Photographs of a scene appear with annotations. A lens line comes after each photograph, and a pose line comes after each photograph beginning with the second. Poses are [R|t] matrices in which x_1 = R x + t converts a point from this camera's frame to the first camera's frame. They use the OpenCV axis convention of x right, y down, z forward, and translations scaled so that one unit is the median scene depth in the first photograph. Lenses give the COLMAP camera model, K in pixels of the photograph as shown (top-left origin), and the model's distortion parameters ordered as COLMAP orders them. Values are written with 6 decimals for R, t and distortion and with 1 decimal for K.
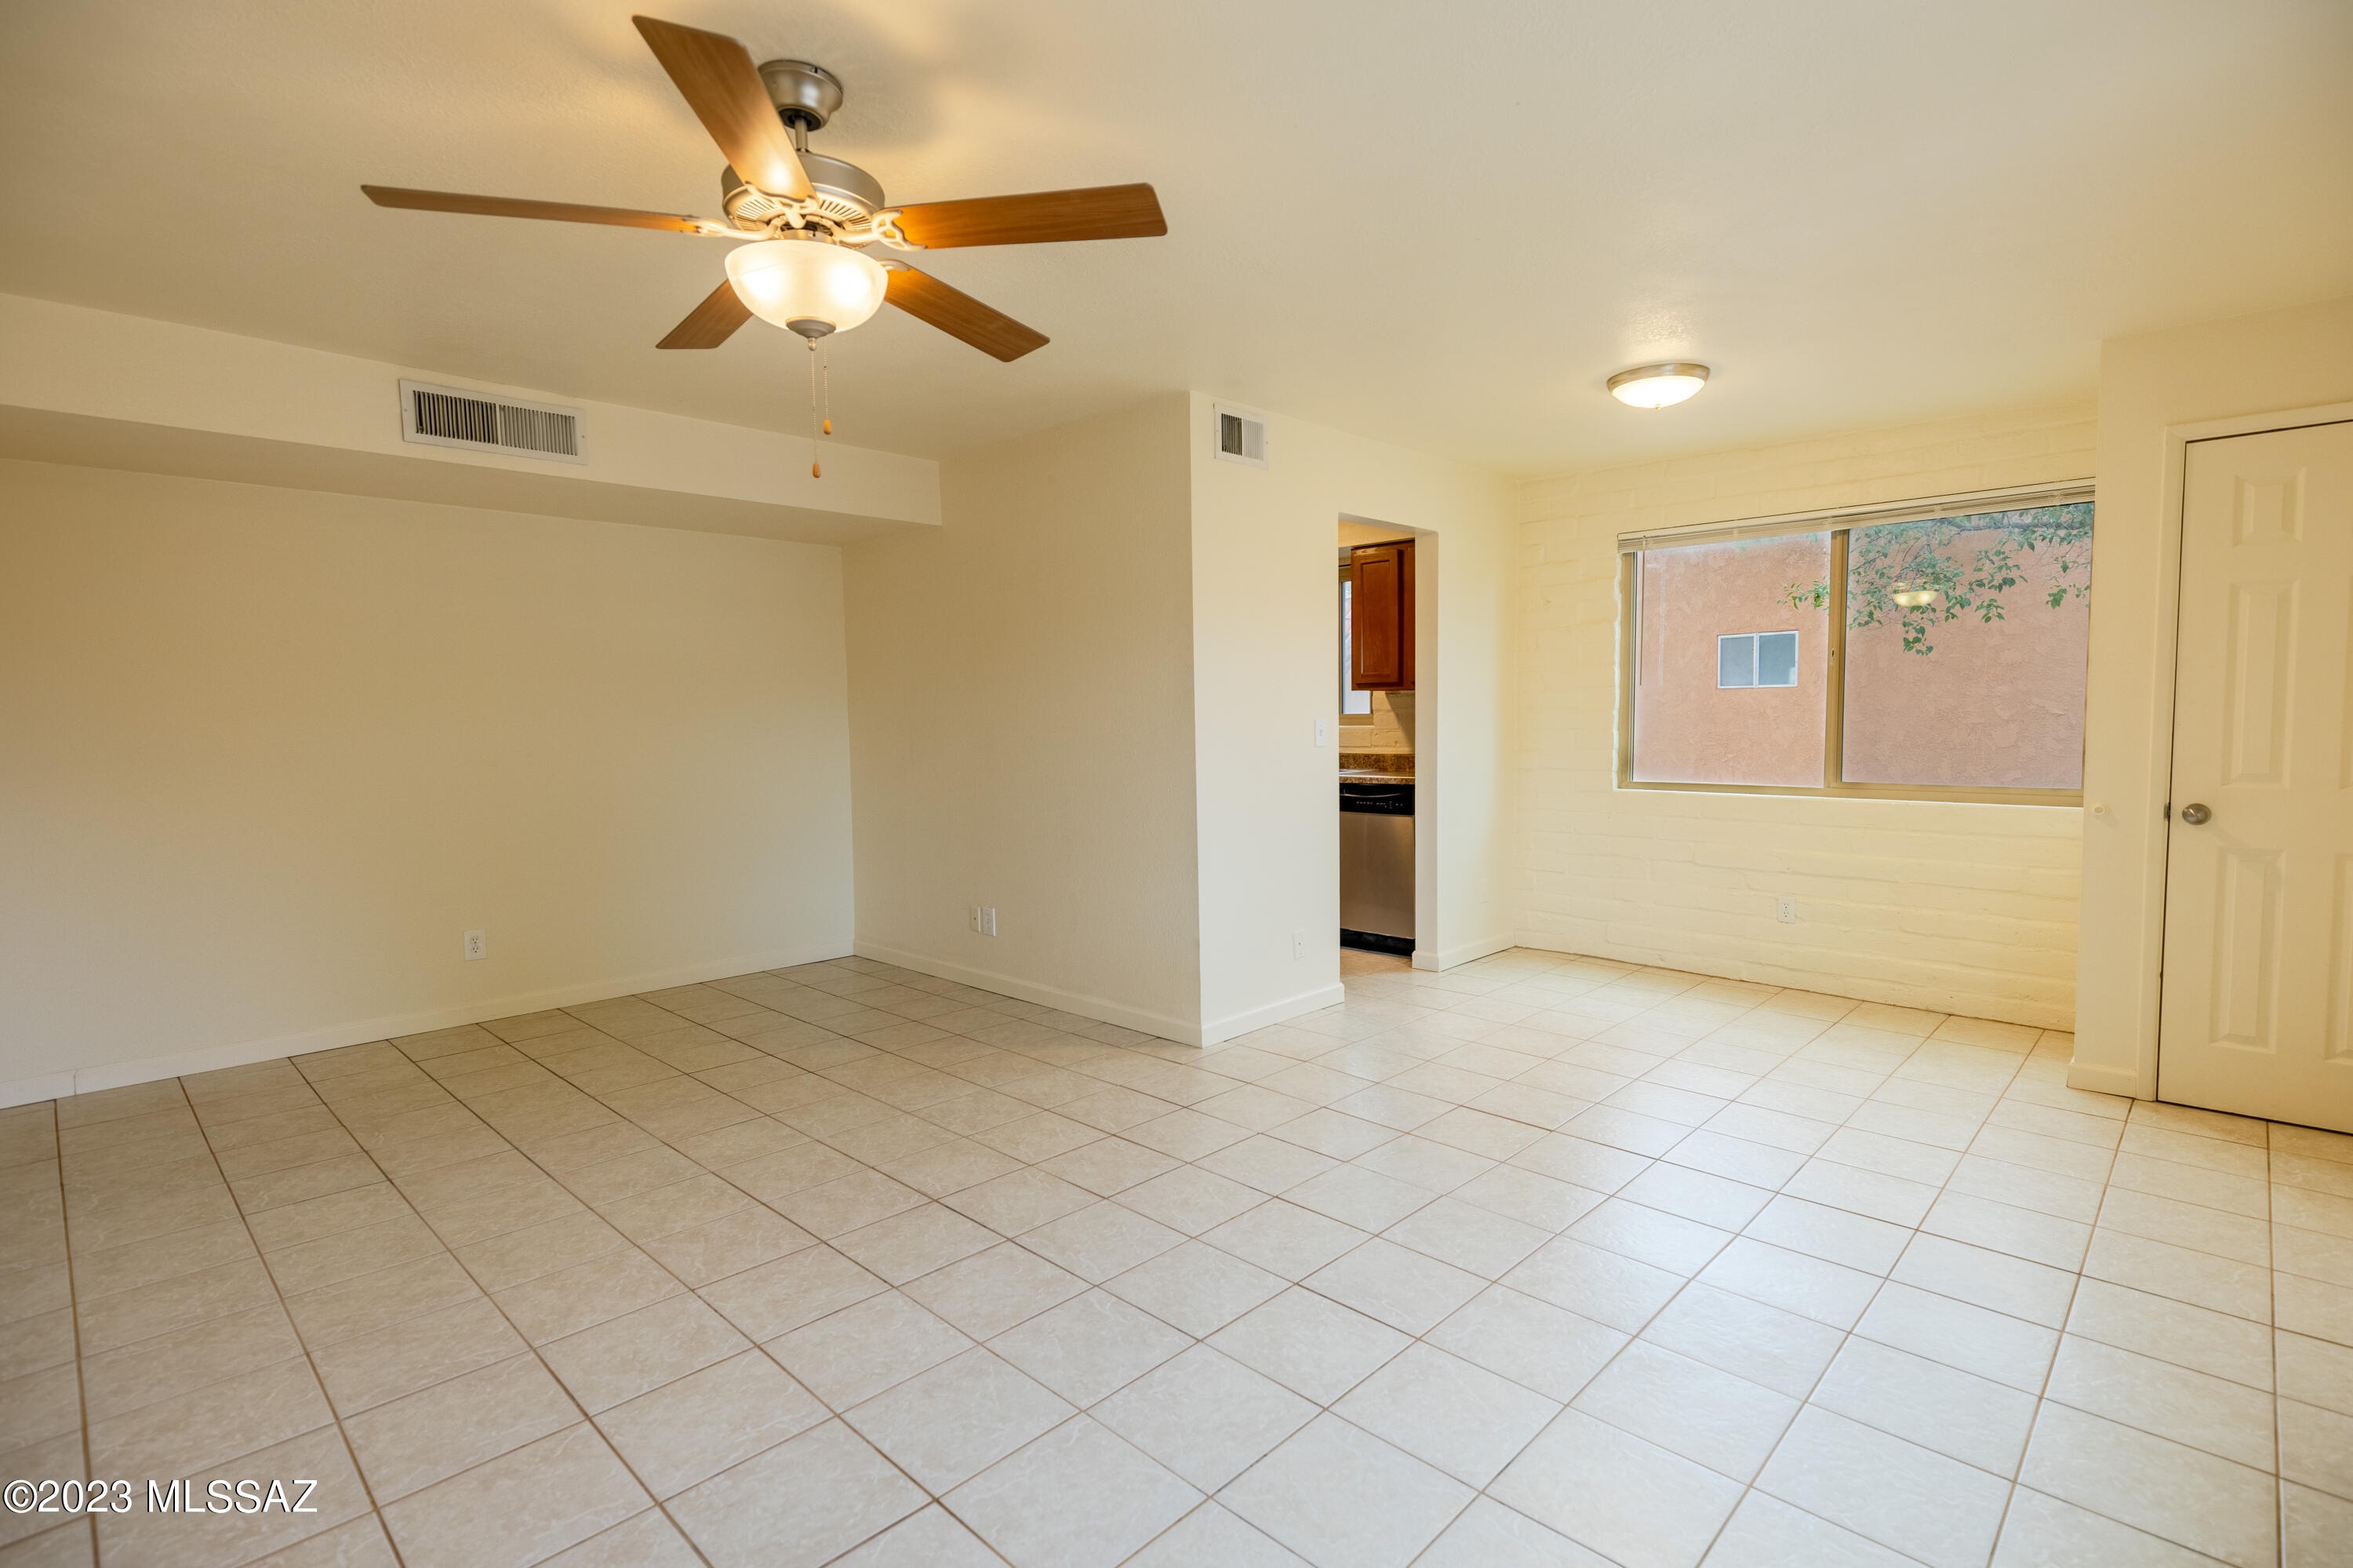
lens RADIAL K [[1115.4, 0, 1181.6], [0, 1115.4, 783.4], [0, 0, 1]] dist [0.003475, -0.000379]
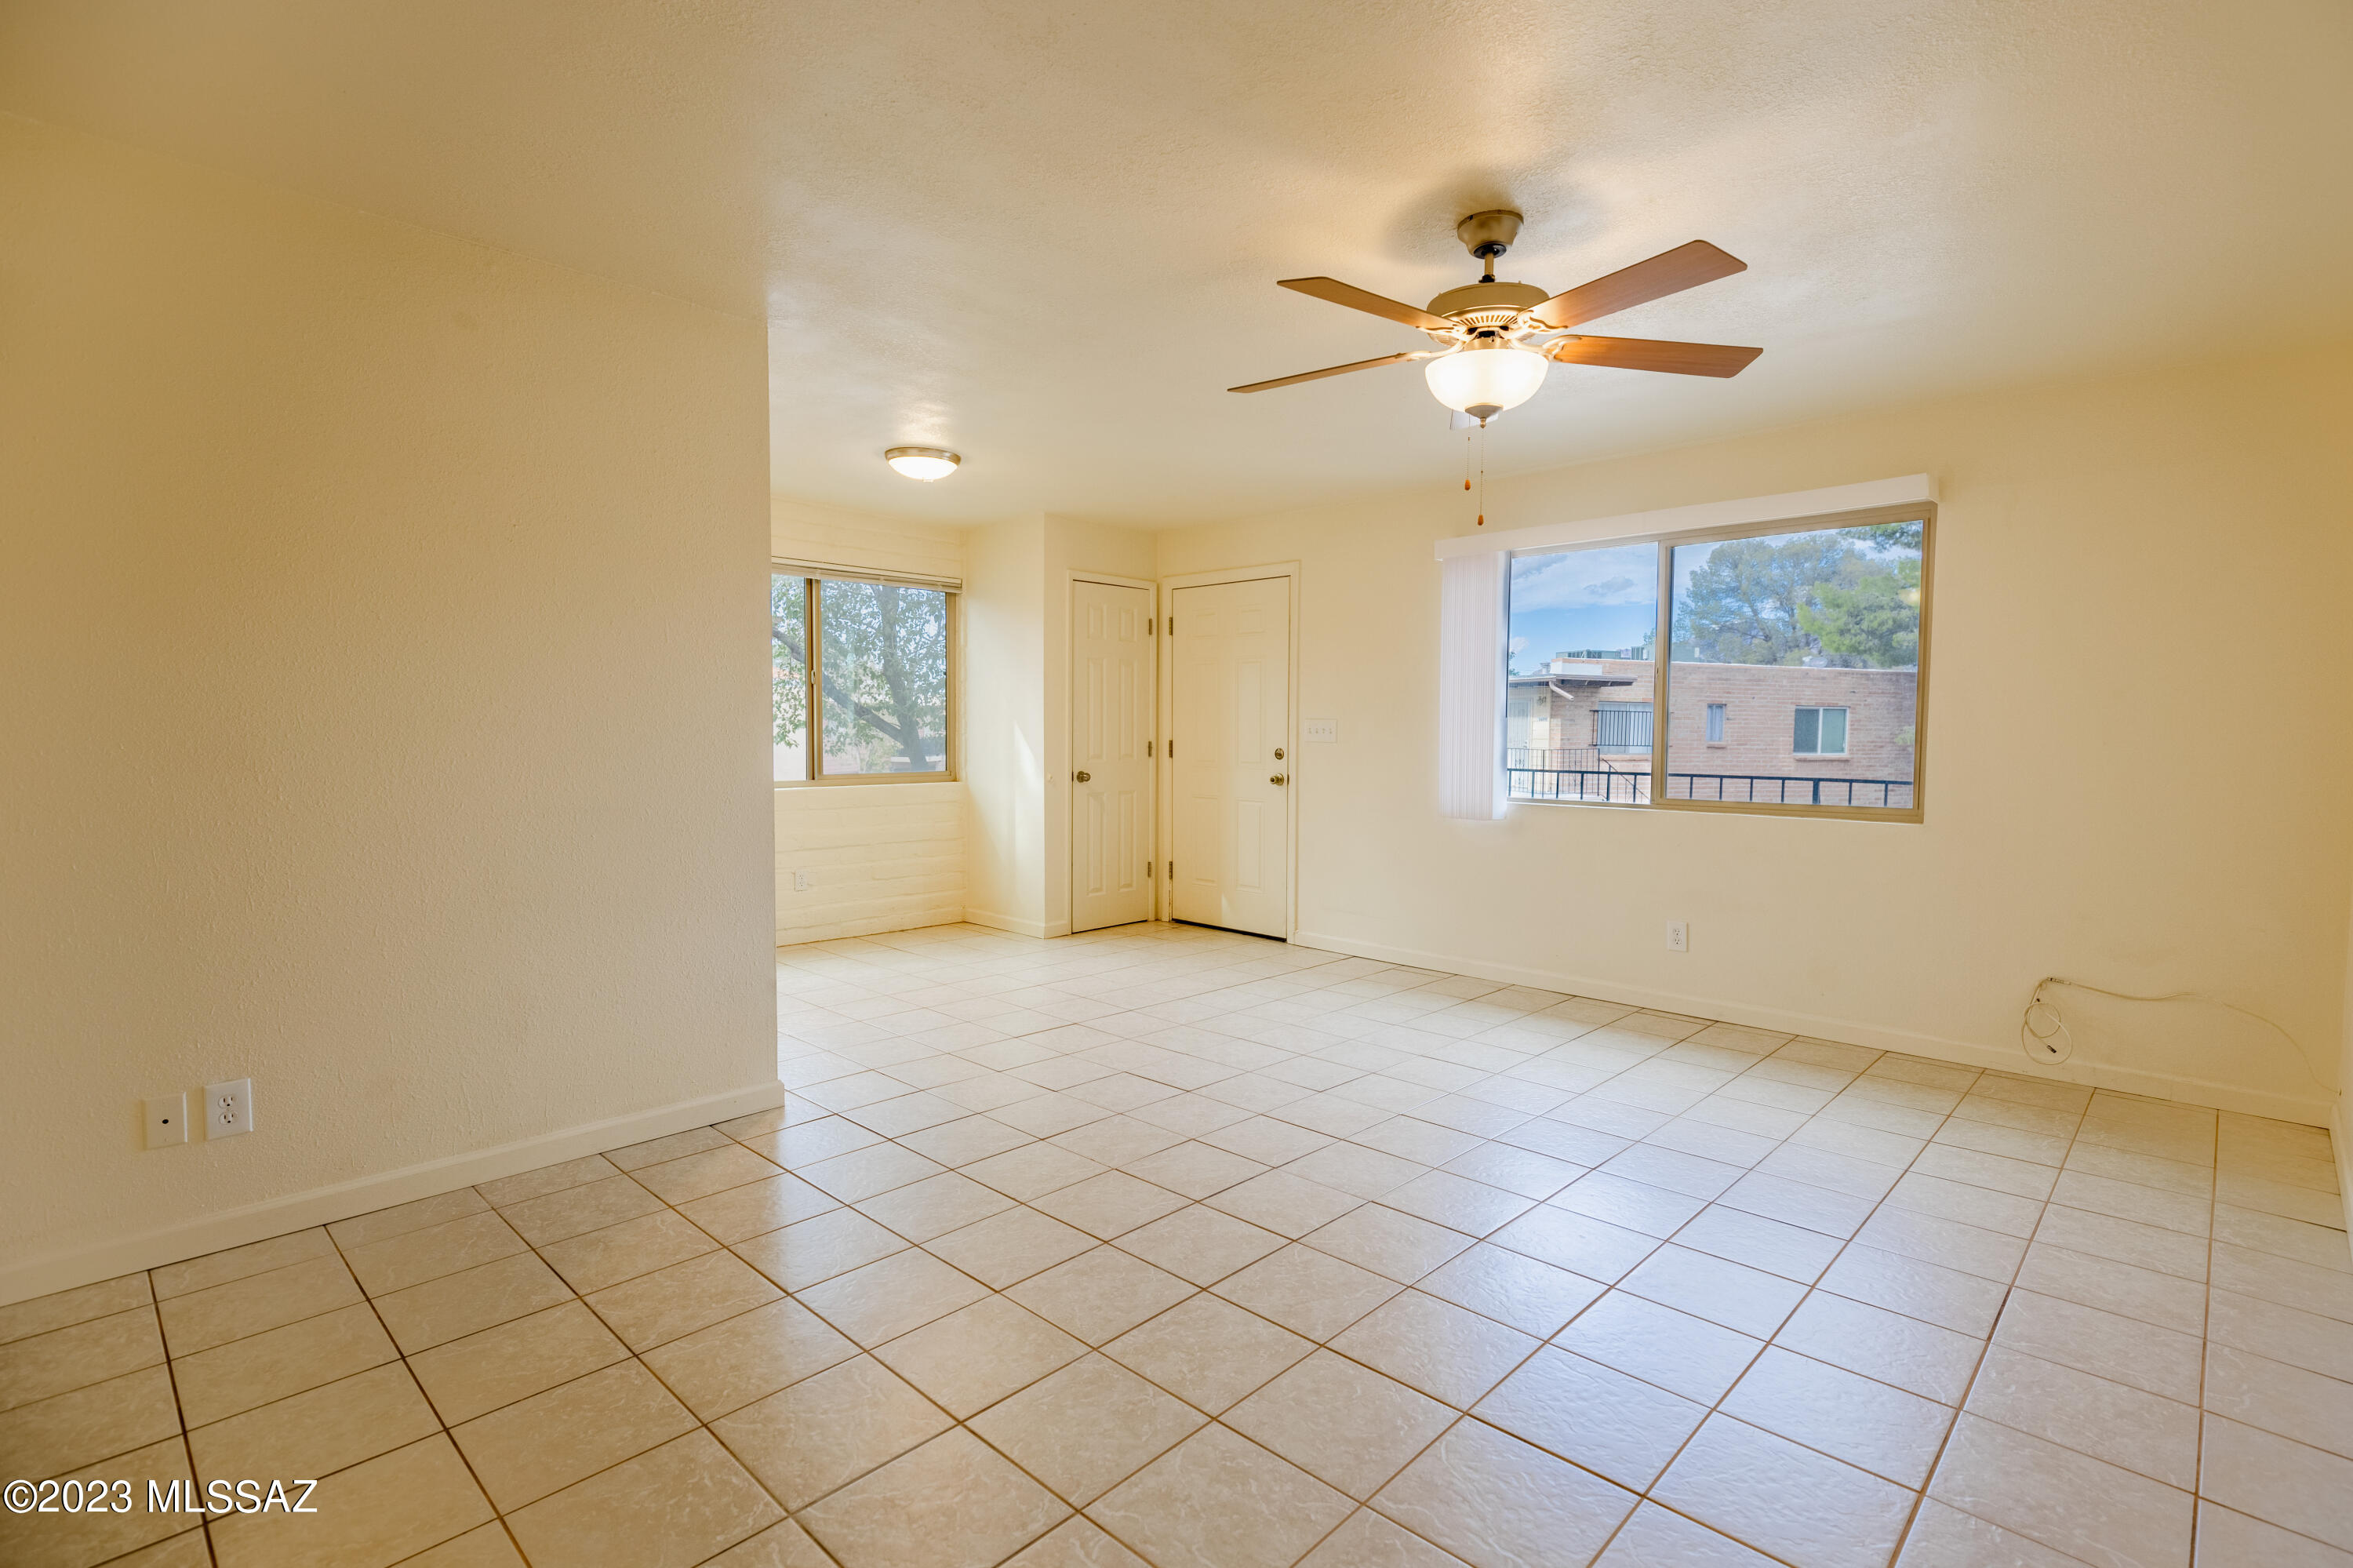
lens RADIAL K [[1115.4, 0, 1195.1], [0, 1115.4, 782.5], [0, 0, 1]] dist [0.003475, -0.000379]
pose [[-0.009869, -0.038901, 0.999194, -1.006074], [0.054545, 0.997734, 0.039383, -0.027032], [-0.998463, 0.054890, -0.007725, 0.841300]]
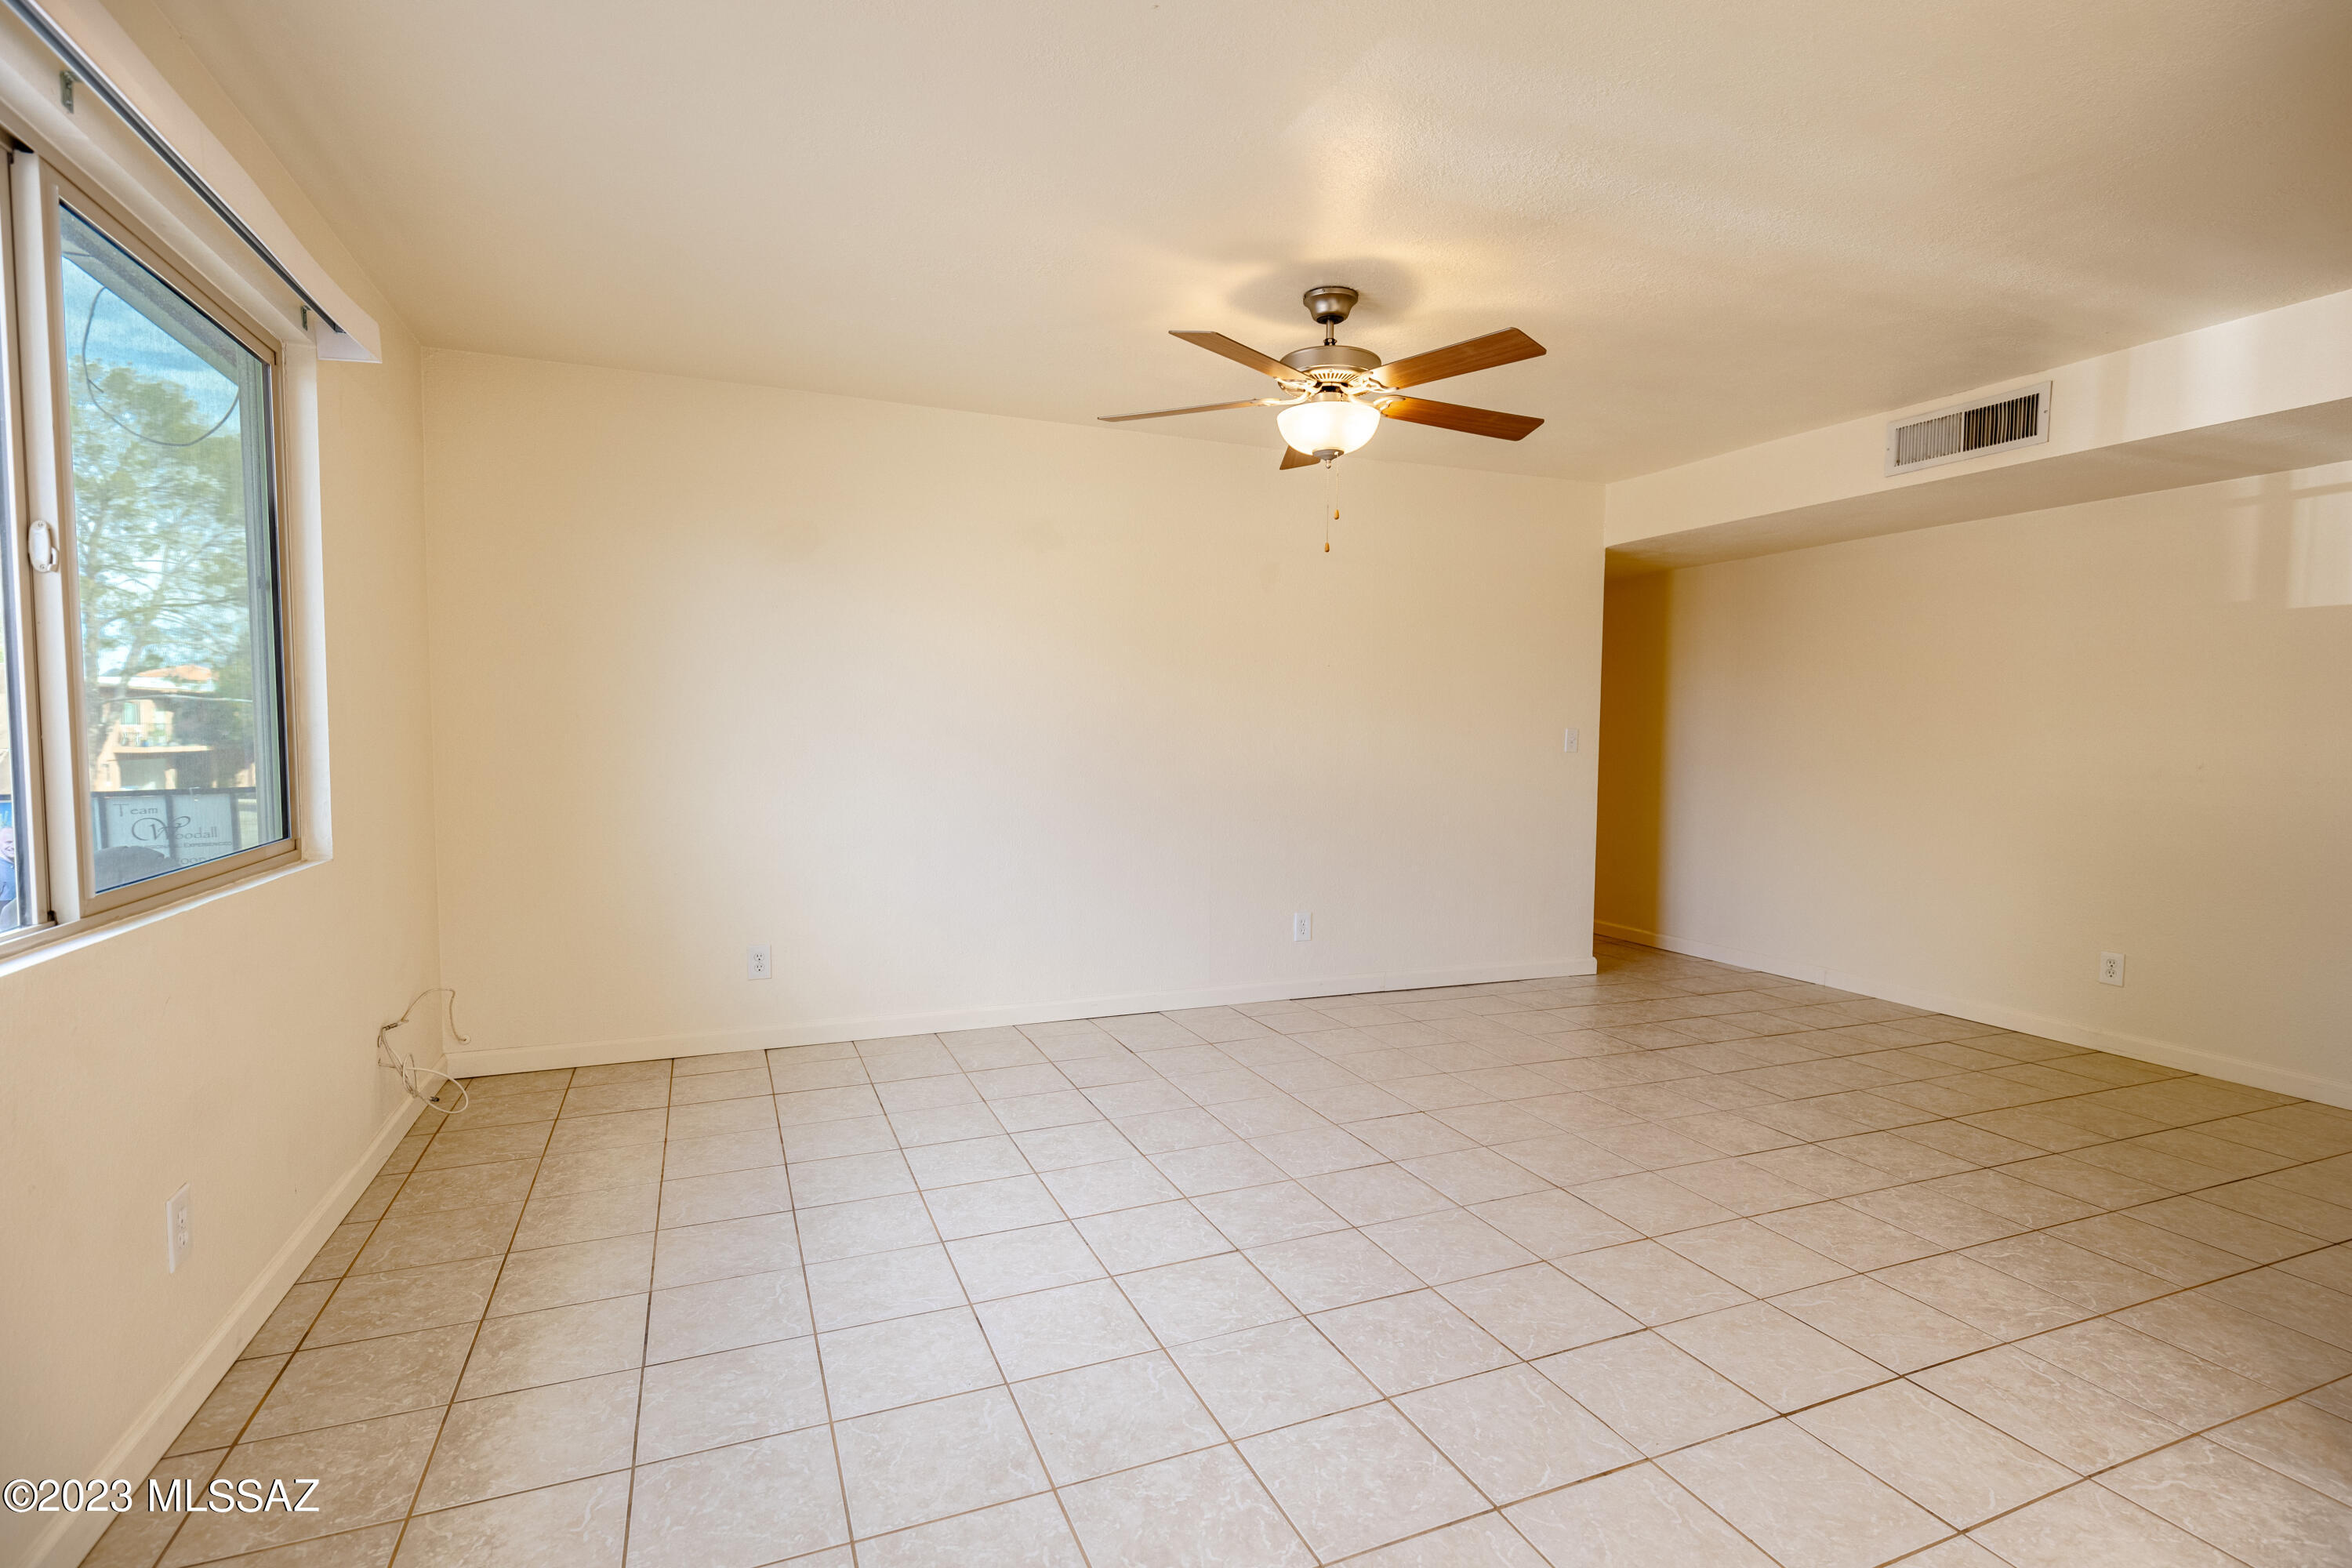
lens RADIAL K [[1140.7, 0, 1187.6], [0, 1140.7, 783.1], [0, 0, 1]] dist [0.002688, 0.000130]
pose [[-0.395096, 0.048726, -0.917347, 0.720993], [-0.064994, 0.994607, 0.080822, -0.046352], [0.916338, 0.091555, -0.389798, 0.902478]]
